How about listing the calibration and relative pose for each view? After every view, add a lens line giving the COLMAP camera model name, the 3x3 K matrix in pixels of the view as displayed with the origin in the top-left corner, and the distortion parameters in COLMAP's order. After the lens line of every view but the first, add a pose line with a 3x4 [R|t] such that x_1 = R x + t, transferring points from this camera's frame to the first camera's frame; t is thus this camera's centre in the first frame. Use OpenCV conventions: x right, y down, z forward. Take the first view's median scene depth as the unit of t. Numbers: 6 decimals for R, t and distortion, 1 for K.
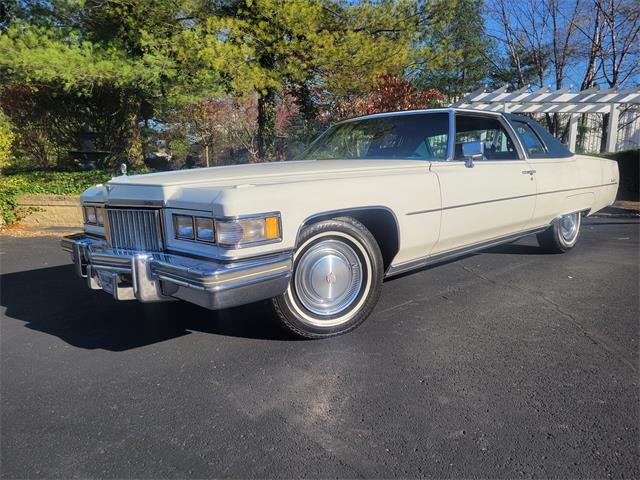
lens RADIAL K [[471.6, 0, 323.5], [0, 471.6, 244.3], [0, 0, 1]] dist [0.062304, -0.053988]
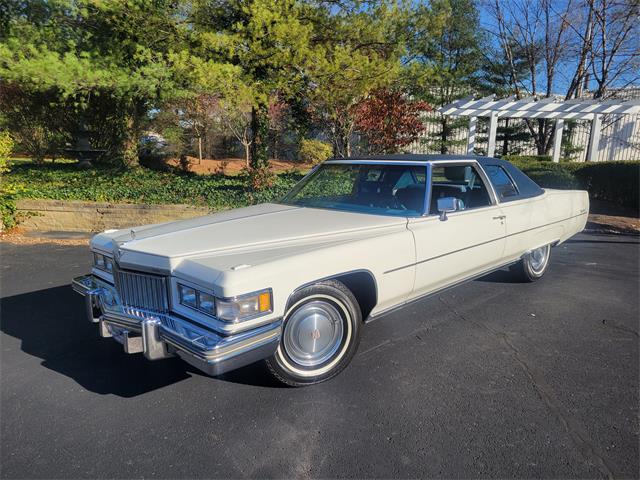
lens RADIAL K [[471.6, 0, 322.6], [0, 471.6, 240.3], [0, 0, 1]] dist [0.062304, -0.053988]
pose [[0.999733, 0.016343, 0.016342, 0.002441], [-0.016830, 0.999404, 0.030131, -0.045249], [-0.015840, -0.030398, 0.999412, -0.032346]]
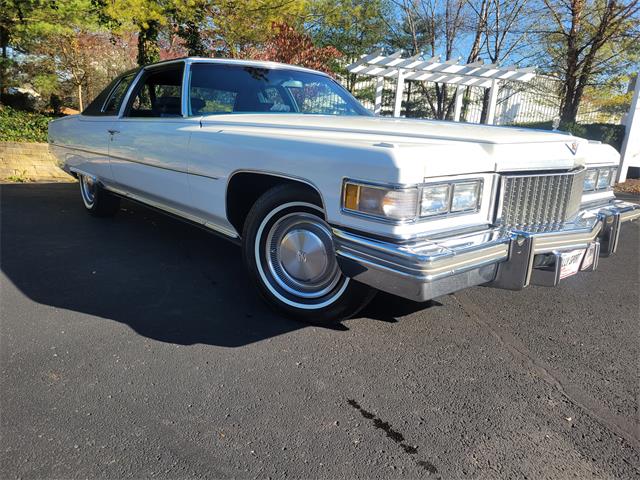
lens RADIAL K [[471.6, 0, 324.1], [0, 471.6, 245.5], [0, 0, 1]] dist [0.062304, -0.053988]
pose [[0.975509, 0.013404, 0.219549, 0.009158], [-0.033072, 0.995733, 0.086155, -0.004466], [-0.217458, -0.091306, 0.971790, 0.020721]]
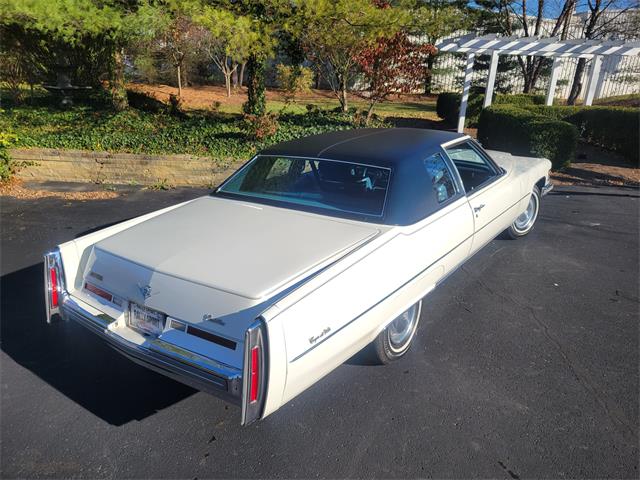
lens RADIAL K [[471.6, 0, 320.2], [0, 471.6, 243.6], [0, 0, 1]] dist [0.062304, -0.053988]
pose [[0.997538, 0.007636, 0.069705, -0.052064], [-0.020843, 0.981416, 0.190759, -0.087867], [-0.066953, -0.191742, 0.979159, -0.038121]]
